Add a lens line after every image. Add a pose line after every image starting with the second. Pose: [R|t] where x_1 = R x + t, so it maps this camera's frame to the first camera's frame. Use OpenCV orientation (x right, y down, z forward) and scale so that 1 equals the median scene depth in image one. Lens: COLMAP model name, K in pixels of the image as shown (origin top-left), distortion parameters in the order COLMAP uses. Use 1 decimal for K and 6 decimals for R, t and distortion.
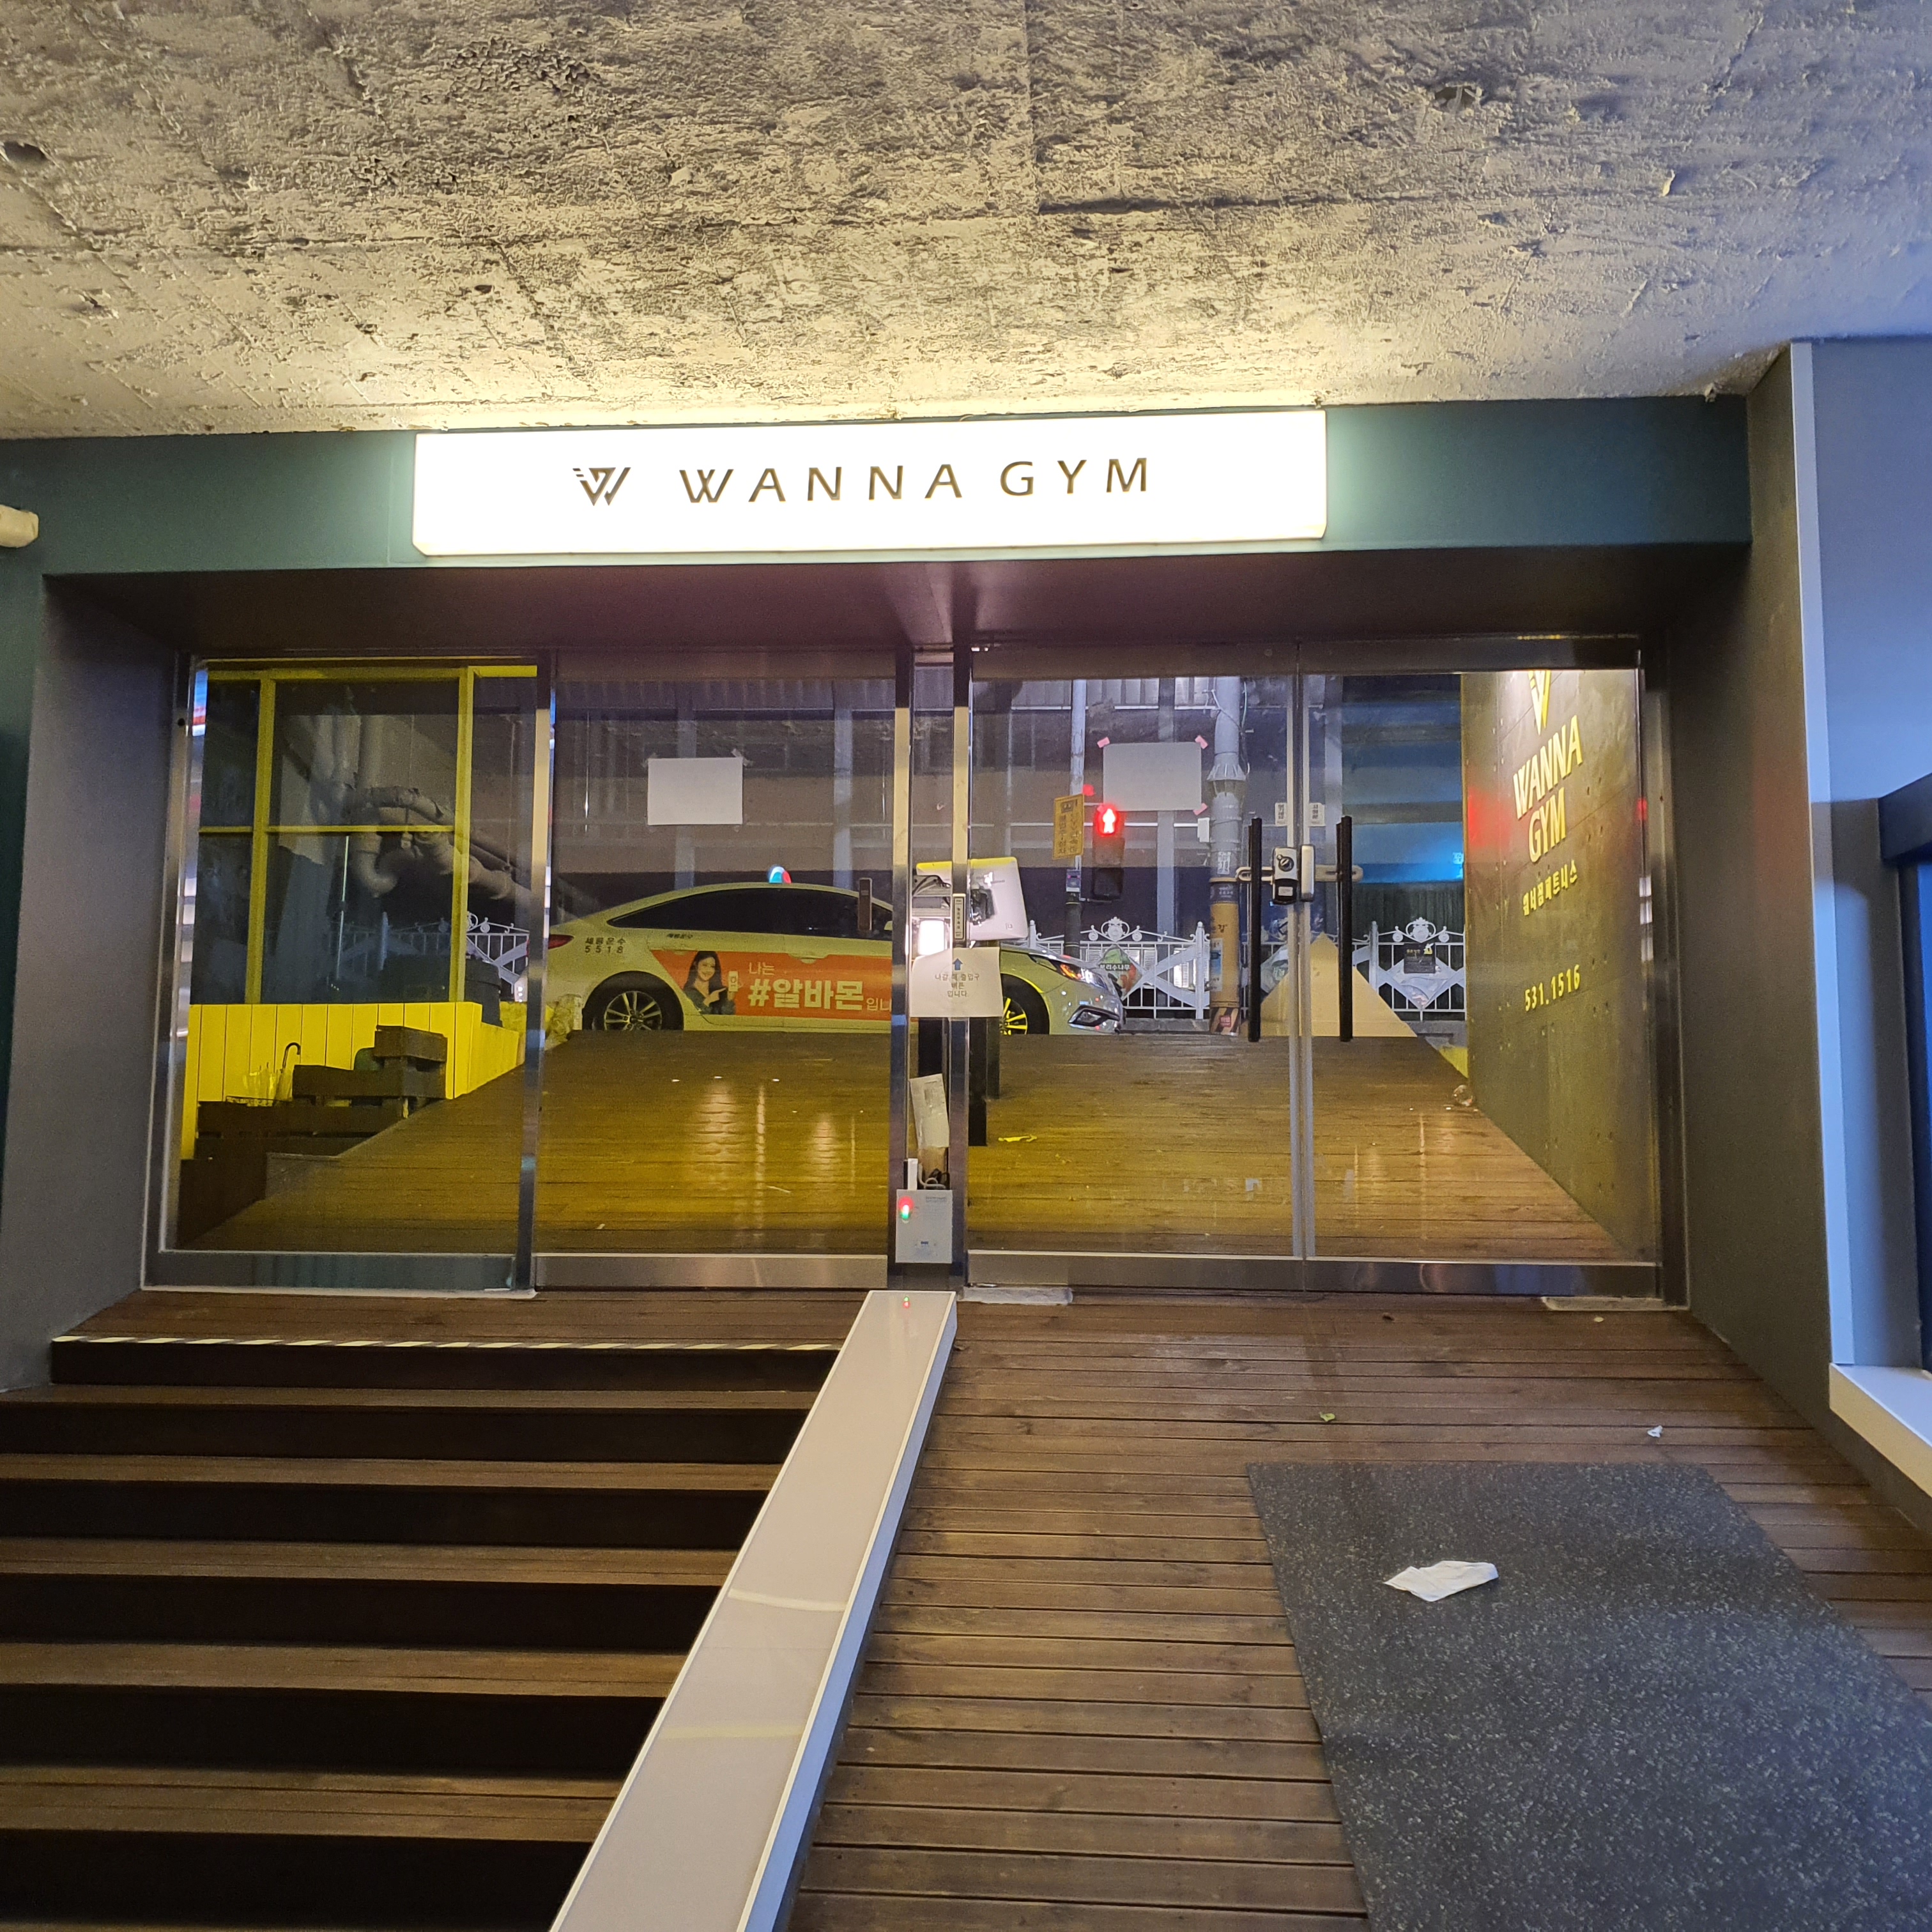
lens RADIAL K [[2067.2, 0, 966.0], [0, 2067.2, 966.0], [0, 0, 1]] dist [0.135020, -0.027681]
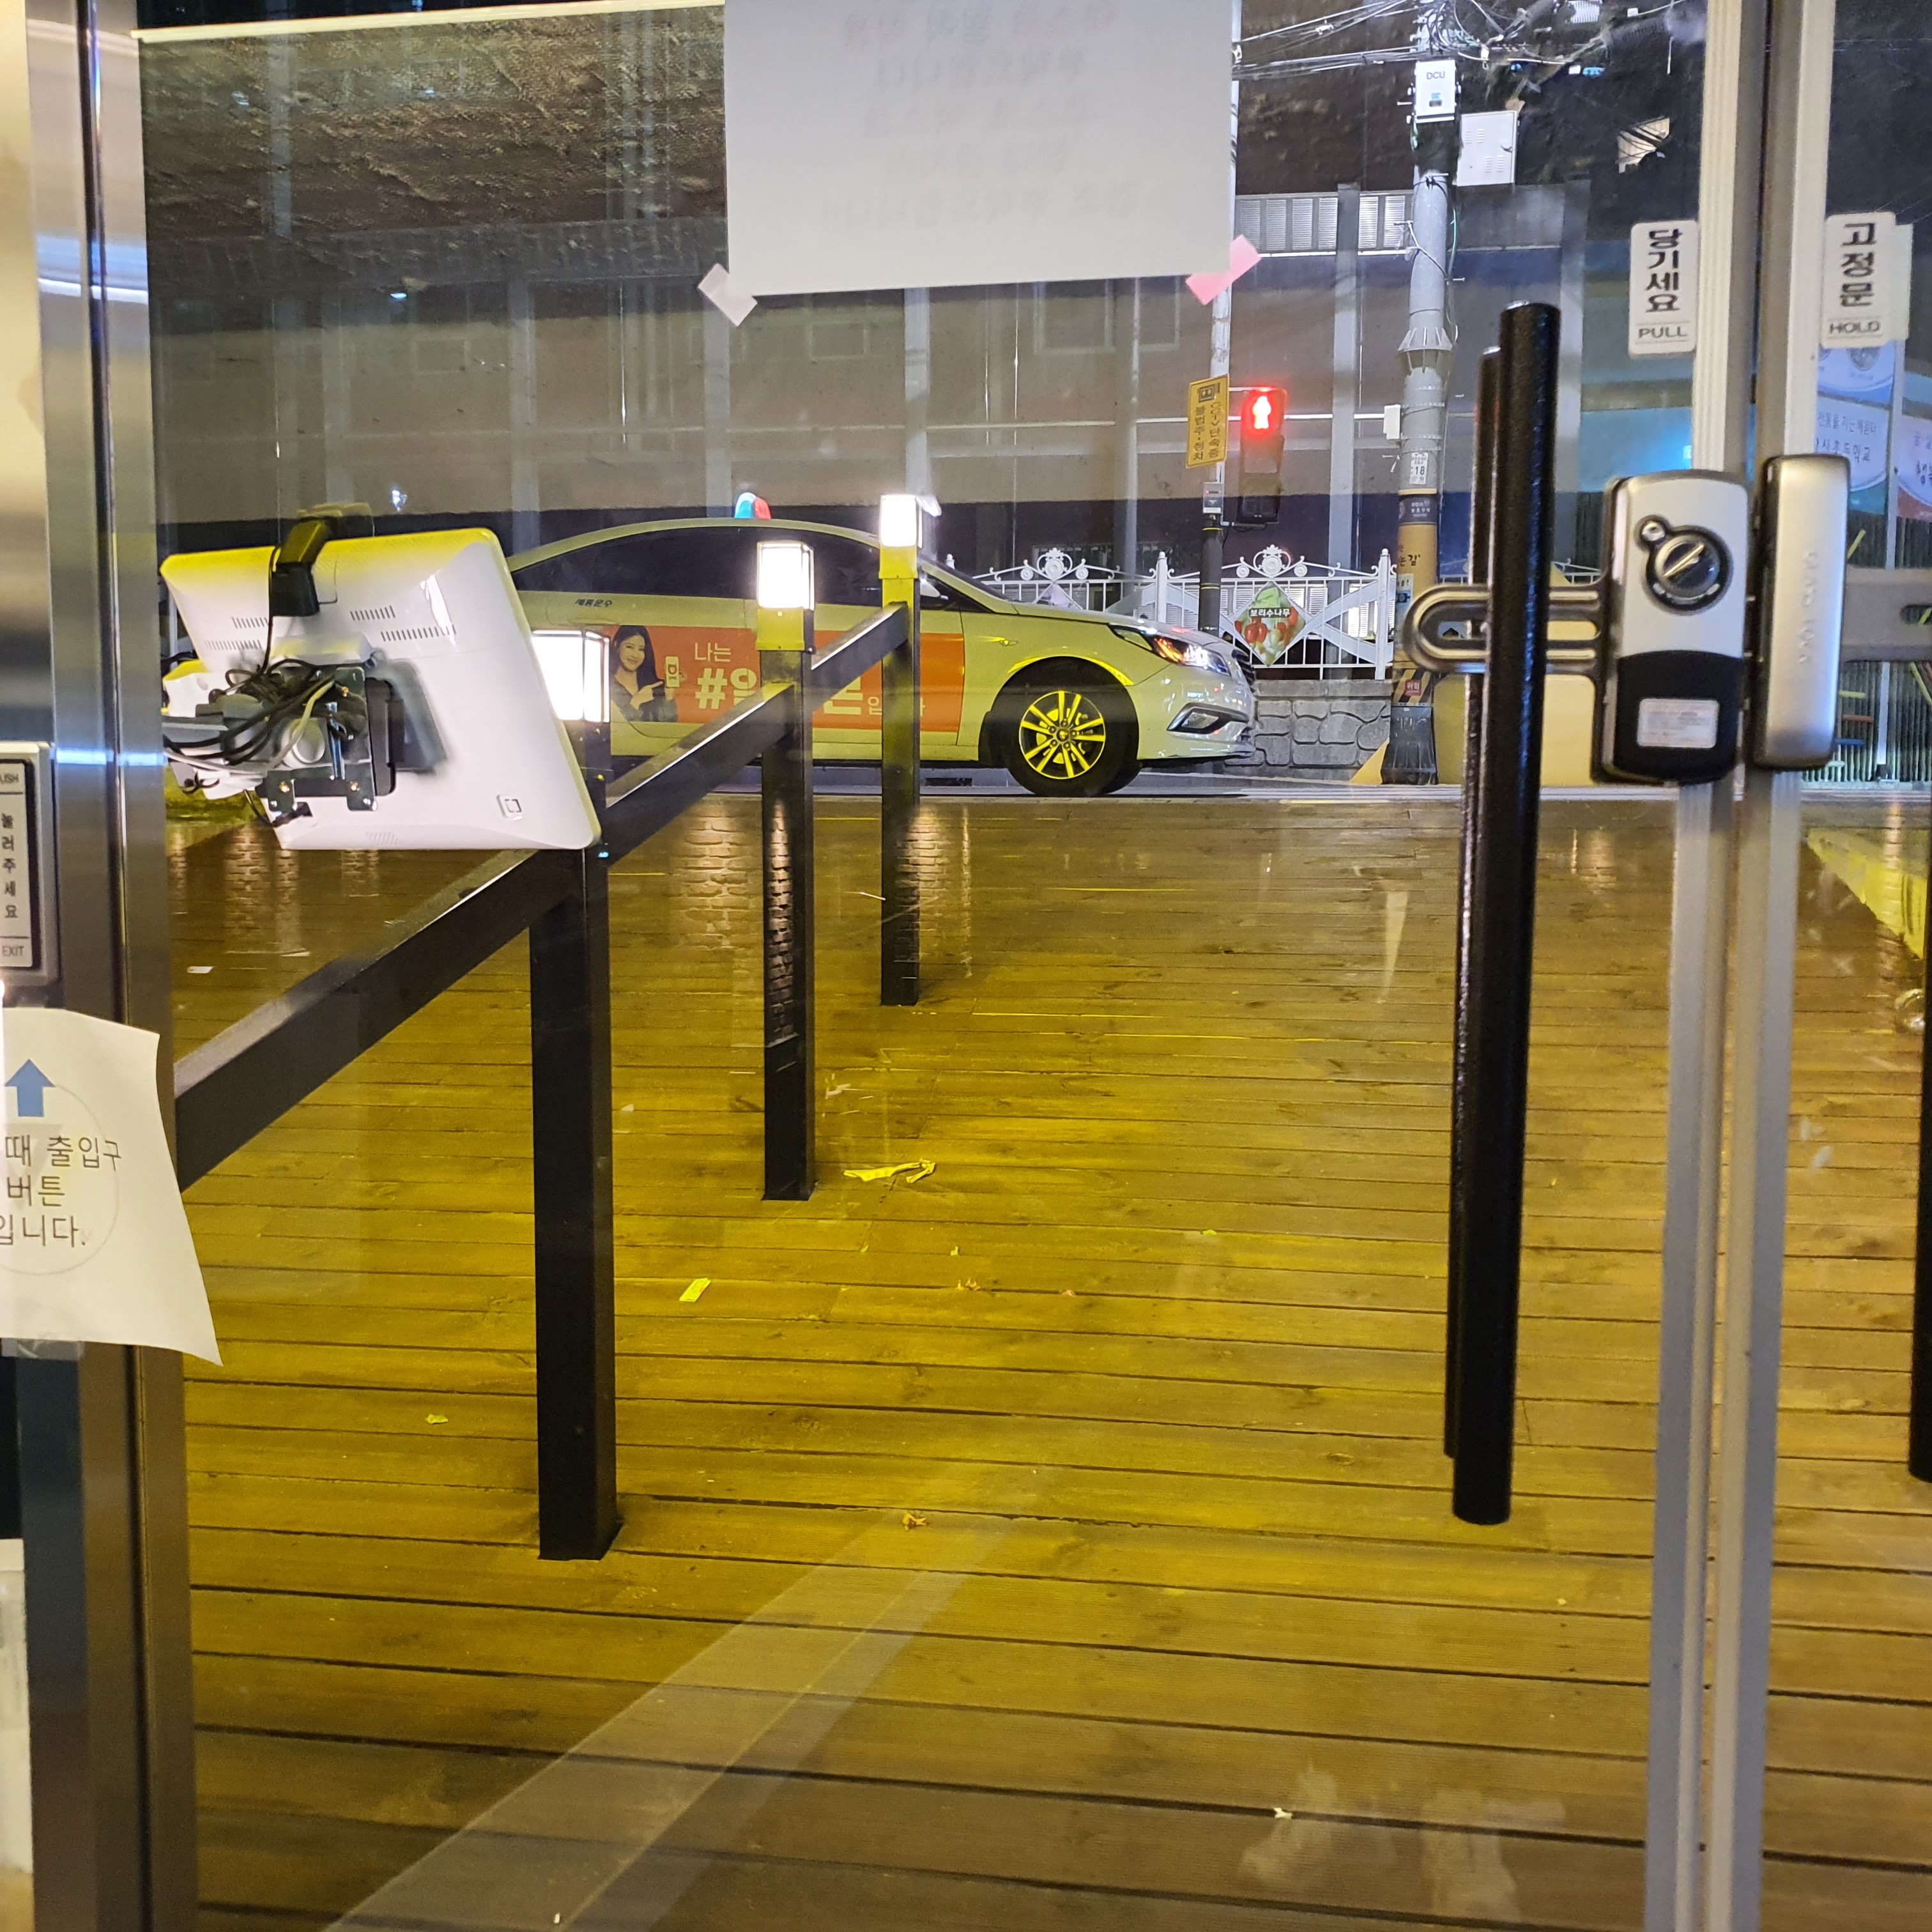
lens RADIAL K [[2115.8, 0, 964.1], [0, 2115.8, 1058.2], [0, 0, 1]] dist [0.184721, -0.646030]
pose [[0.996587, 0.001688, -0.082528, 0.026661], [0.016231, 0.976265, 0.215970, -0.012107], [0.080934, -0.216573, 0.972906, 0.199771]]
